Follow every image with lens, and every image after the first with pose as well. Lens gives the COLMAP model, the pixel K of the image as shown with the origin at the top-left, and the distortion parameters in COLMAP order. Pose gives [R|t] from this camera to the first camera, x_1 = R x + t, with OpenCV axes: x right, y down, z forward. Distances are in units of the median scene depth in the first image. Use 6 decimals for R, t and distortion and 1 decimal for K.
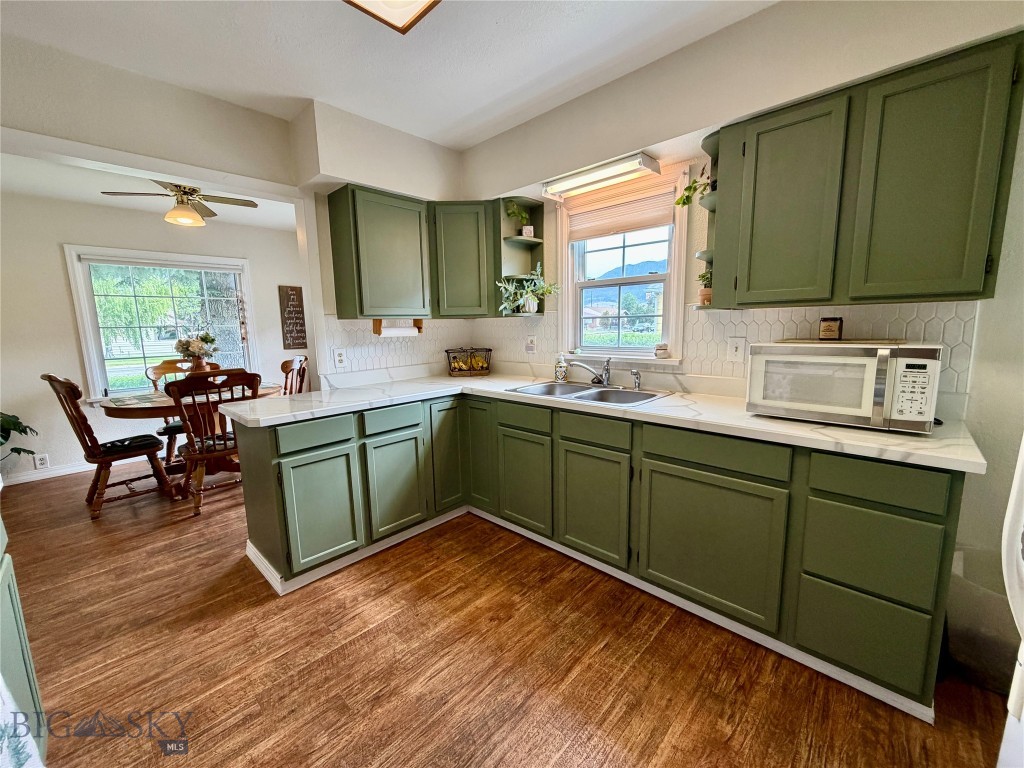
lens RADIAL K [[408.6, 0, 510.4], [0, 408.6, 384.2], [0, 0, 1]] dist [-0.001606, 0.000702]
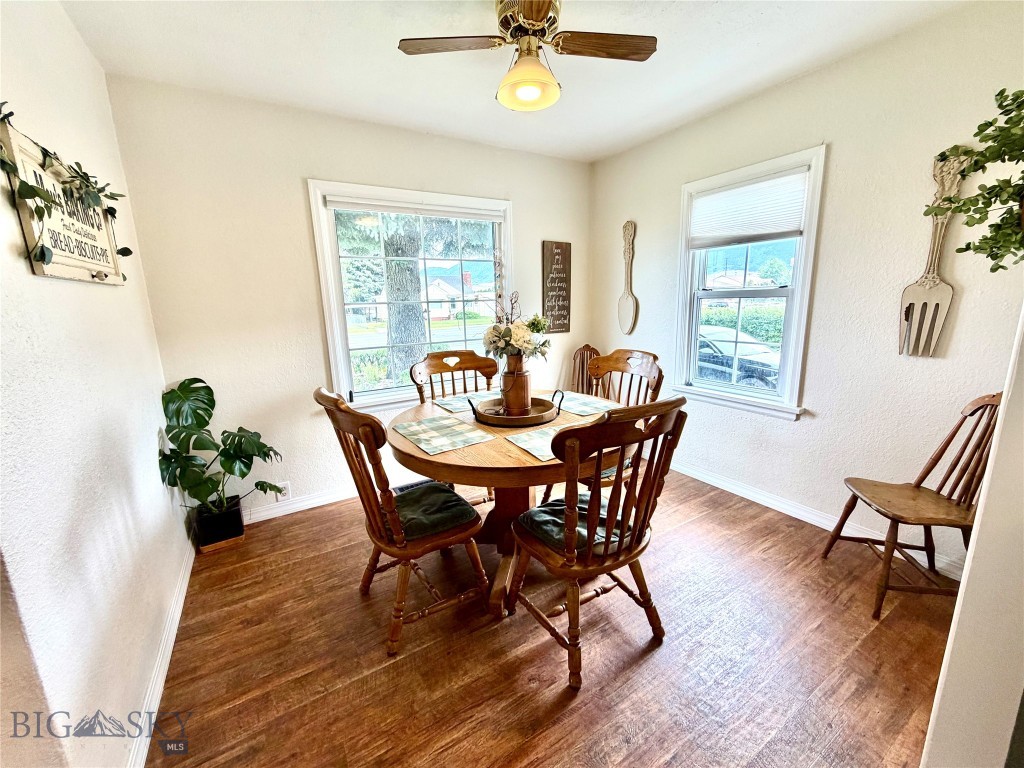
lens RADIAL K [[408.2, 0, 510.8], [0, 408.2, 384.6], [0, 0, 1]] dist [-0.000415, -0.000040]
pose [[0.965840, 0.044706, -0.255253, -0.959516], [-0.027856, 0.997210, 0.069251, -0.102003], [0.257637, -0.059775, 0.964391, 0.686028]]
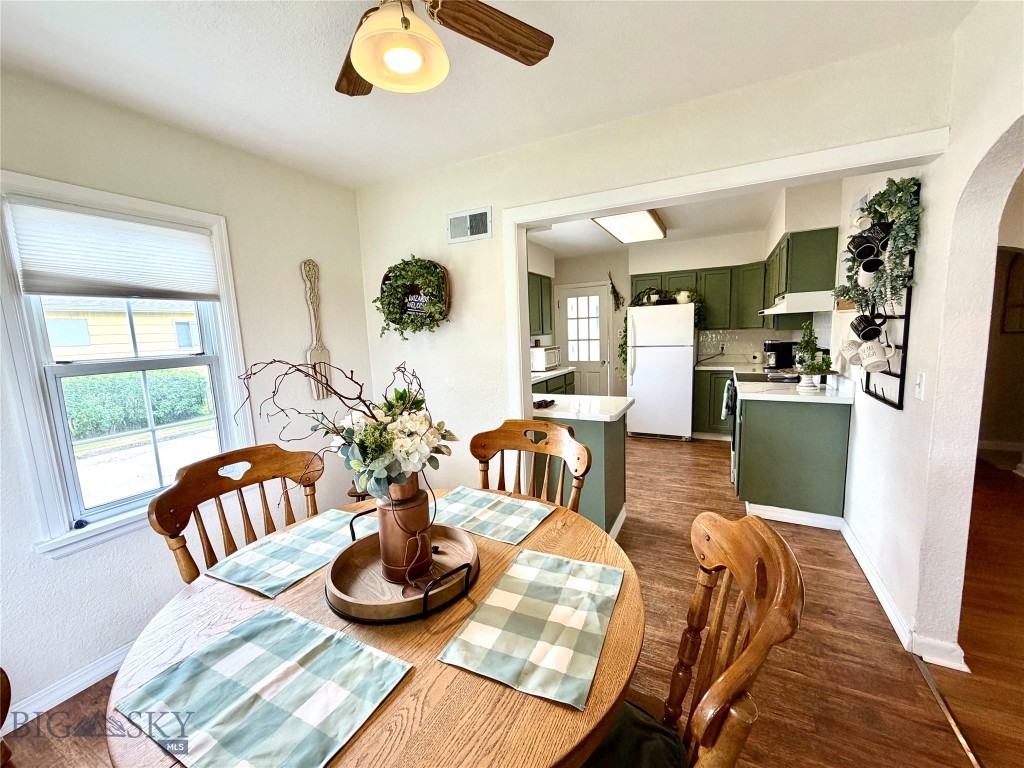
lens RADIAL K [[408.6, 0, 510.4], [0, 408.6, 384.2], [0, 0, 1]] dist [-0.001606, 0.000702]
pose [[-0.278410, -0.096184, 0.955634, -1.675739], [0.183038, 0.971425, 0.151099, -0.251414], [-0.942860, 0.216985, -0.252849, 1.519046]]
